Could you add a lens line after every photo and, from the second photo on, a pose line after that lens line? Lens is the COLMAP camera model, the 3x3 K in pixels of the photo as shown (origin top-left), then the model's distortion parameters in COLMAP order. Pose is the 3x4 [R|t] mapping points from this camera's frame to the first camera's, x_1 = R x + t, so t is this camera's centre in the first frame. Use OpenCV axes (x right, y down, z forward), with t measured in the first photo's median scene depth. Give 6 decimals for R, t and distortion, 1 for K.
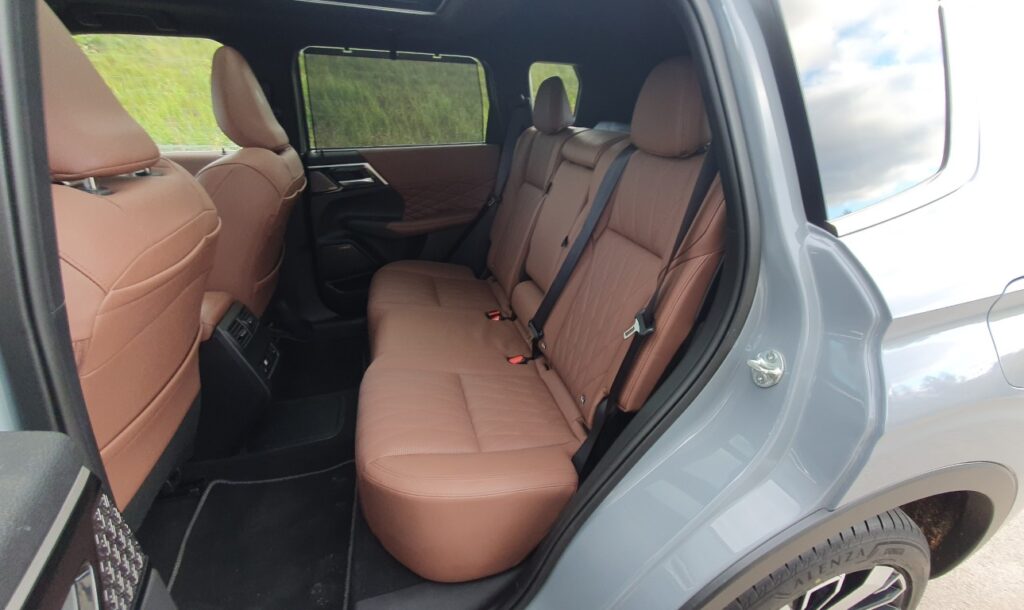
lens RADIAL K [[446.2, 0, 546.9], [0, 446.2, 302.1], [0, 0, 1]] dist [0.015789, -0.000362]
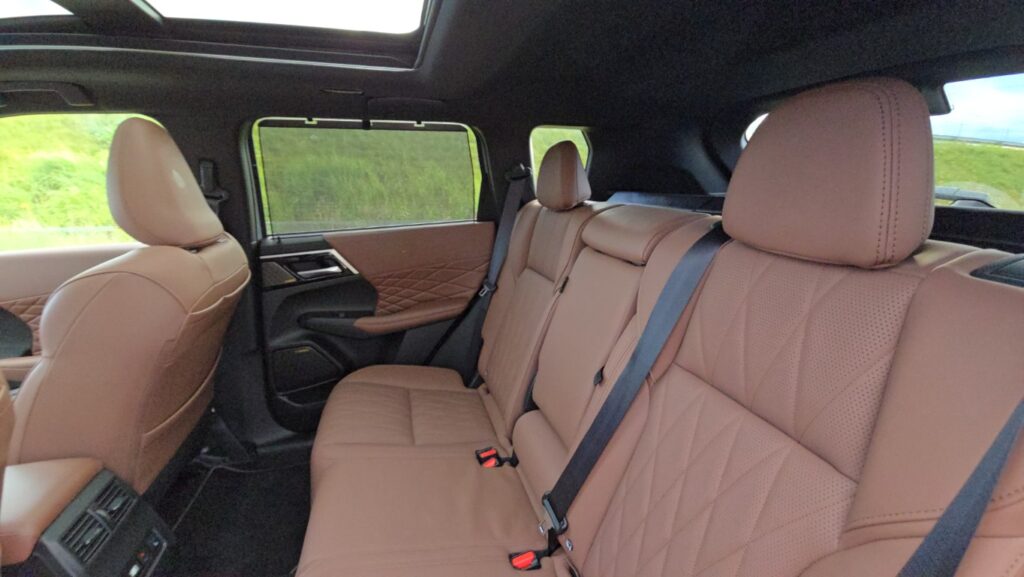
lens RADIAL K [[427.8, 0, 510.5], [0, 427.8, 293.2], [0, 0, 1]] dist [0.010518, -0.006437]
pose [[0.998212, -0.016473, -0.057462, -0.034192], [0.008009, 0.989467, -0.144539, -0.116117], [0.059238, 0.143820, 0.987829, 0.257949]]
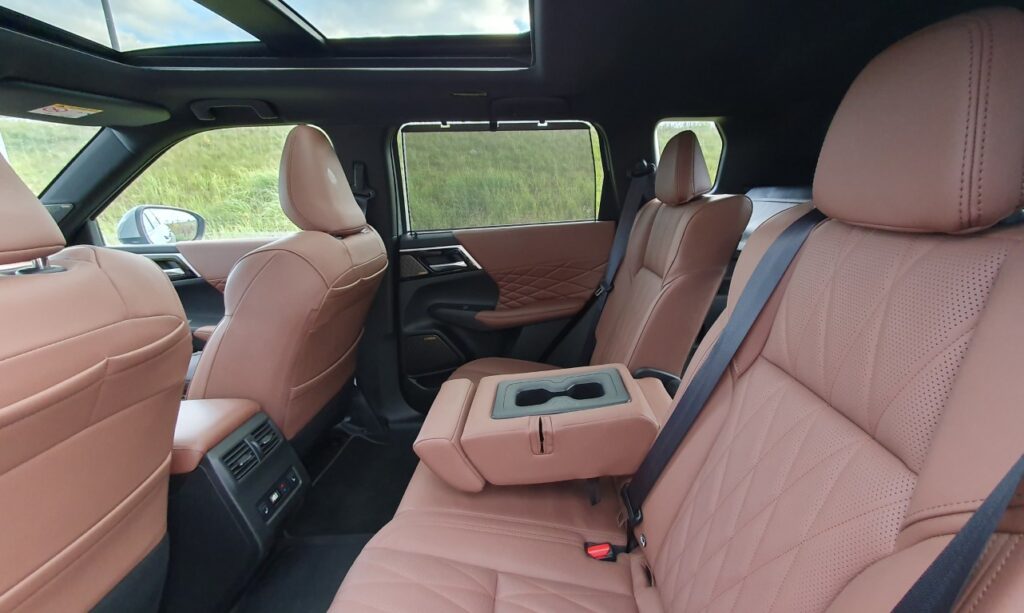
lens RADIAL K [[446.2, 0, 546.9], [0, 446.2, 303.6], [0, 0, 1]] dist [0.015789, -0.000362]
pose [[0.950793, 0.032980, -0.308067, 0.032626], [-0.082447, 0.985400, -0.148964, -0.081936], [0.298656, 0.167033, 0.939630, 0.249201]]
